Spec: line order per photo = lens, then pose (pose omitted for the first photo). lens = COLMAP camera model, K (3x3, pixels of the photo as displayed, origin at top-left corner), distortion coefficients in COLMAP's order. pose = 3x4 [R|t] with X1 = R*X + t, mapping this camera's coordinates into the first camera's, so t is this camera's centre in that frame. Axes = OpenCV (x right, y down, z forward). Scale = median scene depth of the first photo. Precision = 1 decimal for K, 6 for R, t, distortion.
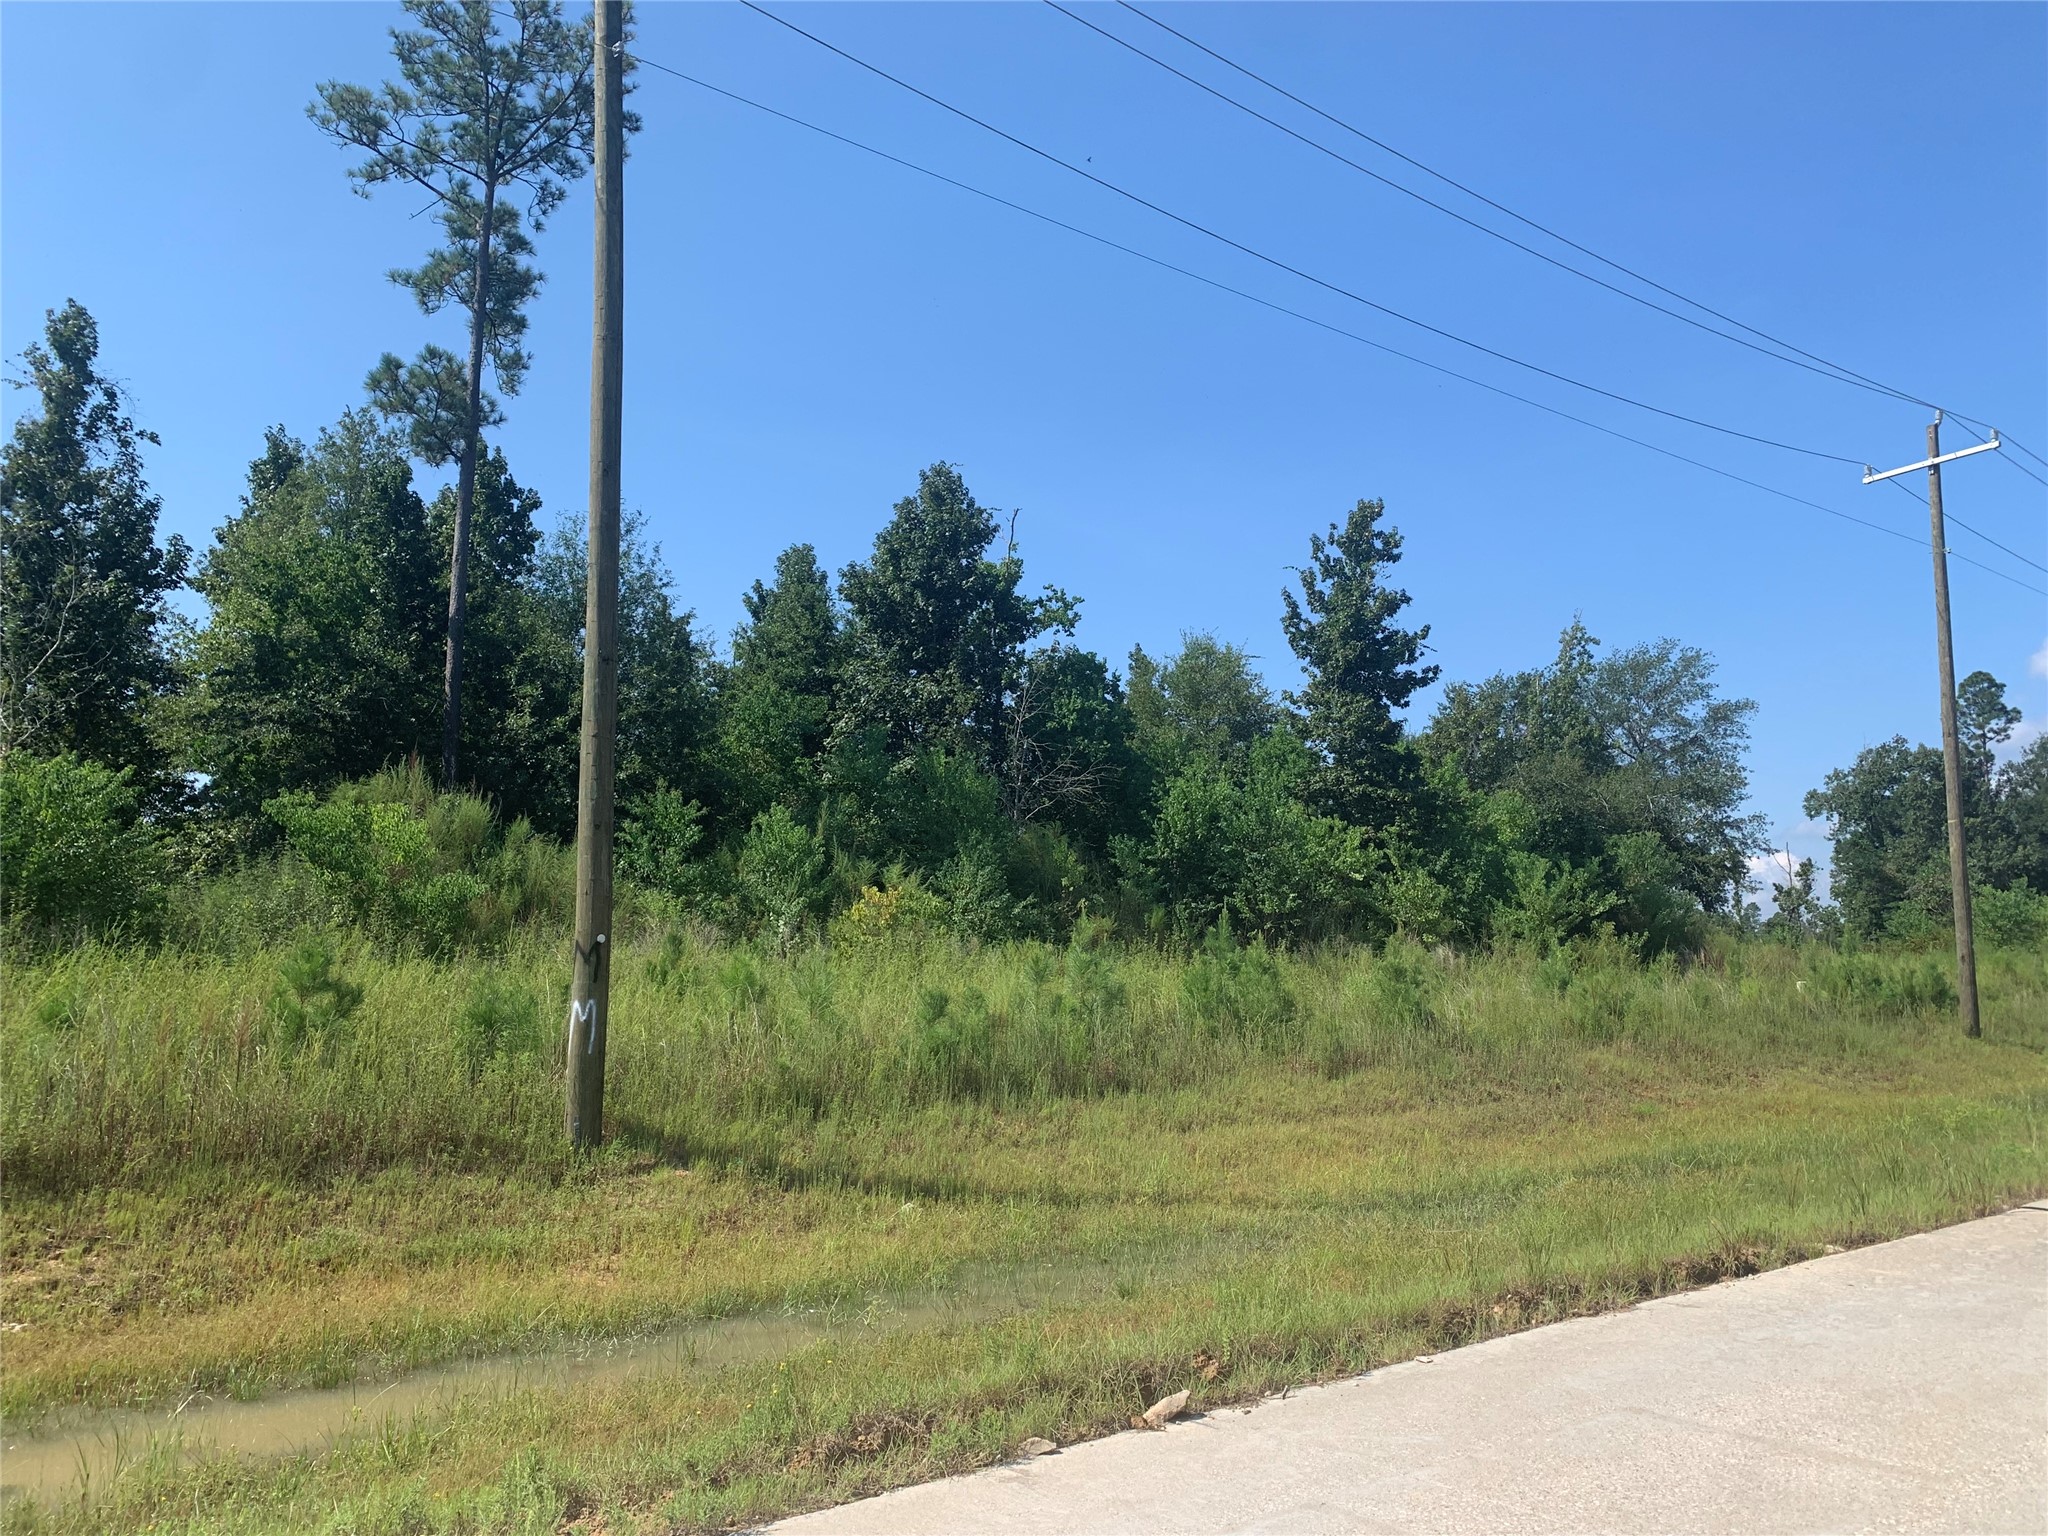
lens RADIAL K [[1540.1, 0, 1012.7], [0, 1540.1, 772.5], [0, 0, 1]] dist [-0.008226, -0.010244]
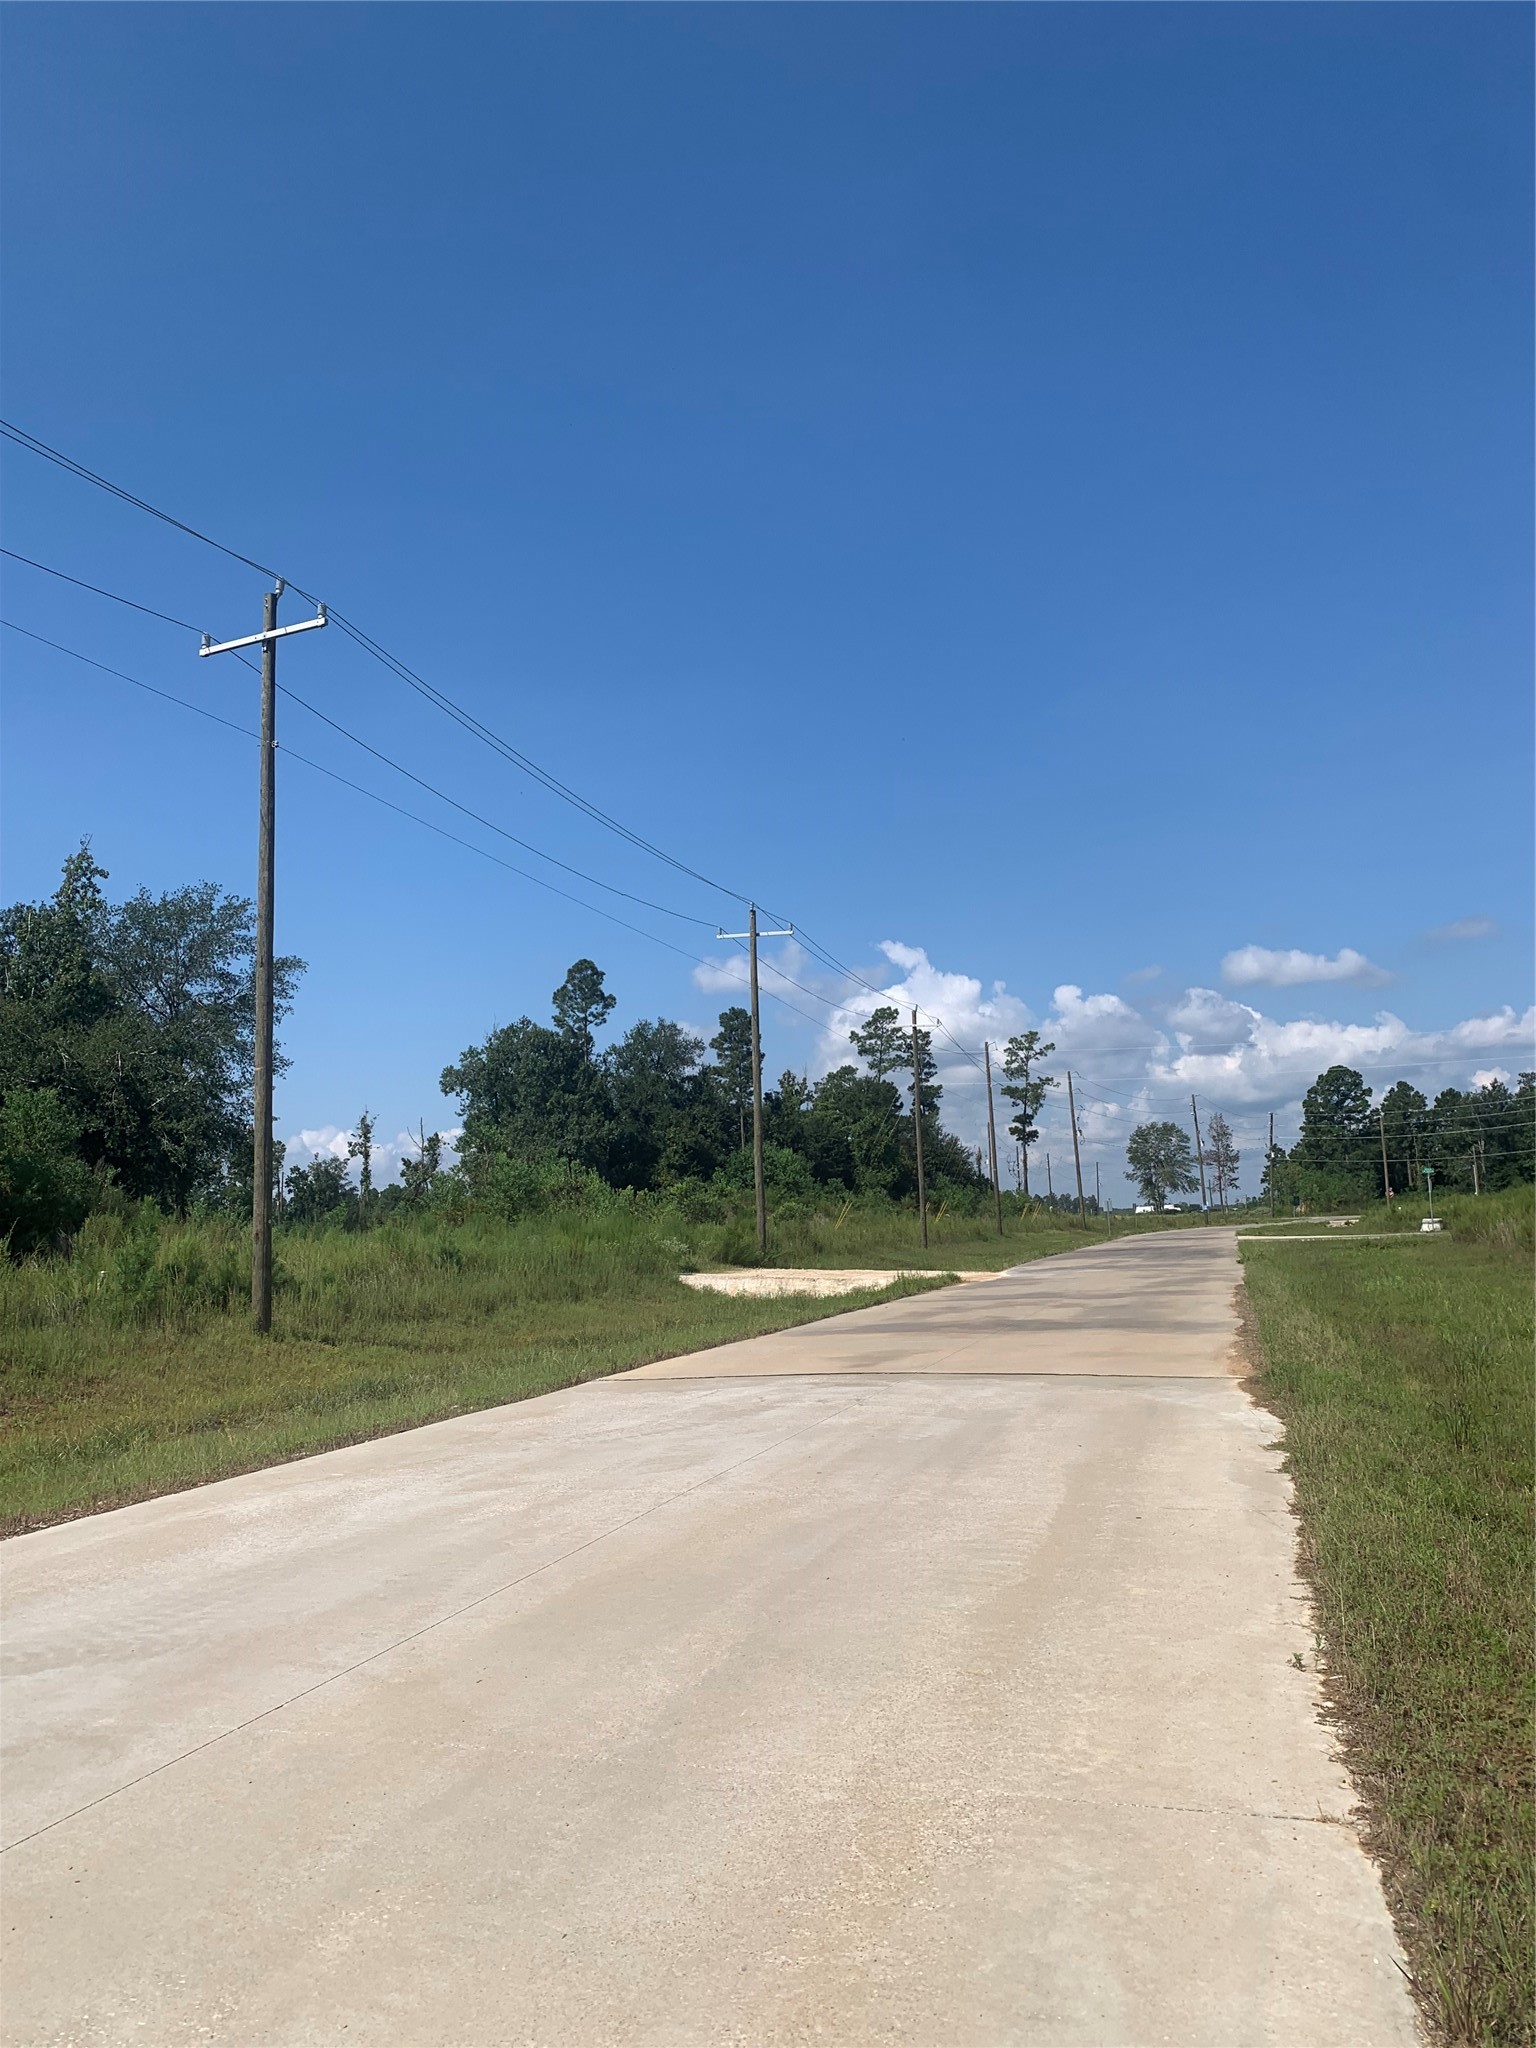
lens RADIAL K [[1540.1, 0, 775.6], [0, 1540.1, 1016.7], [0, 0, 1]] dist [-0.008226, -0.010244]
pose [[0.803190, 0.045001, 0.594020, 0.097386], [-0.031268, 0.998953, -0.033400, 0.006468], [-0.594901, 0.008253, 0.803756, 0.048598]]
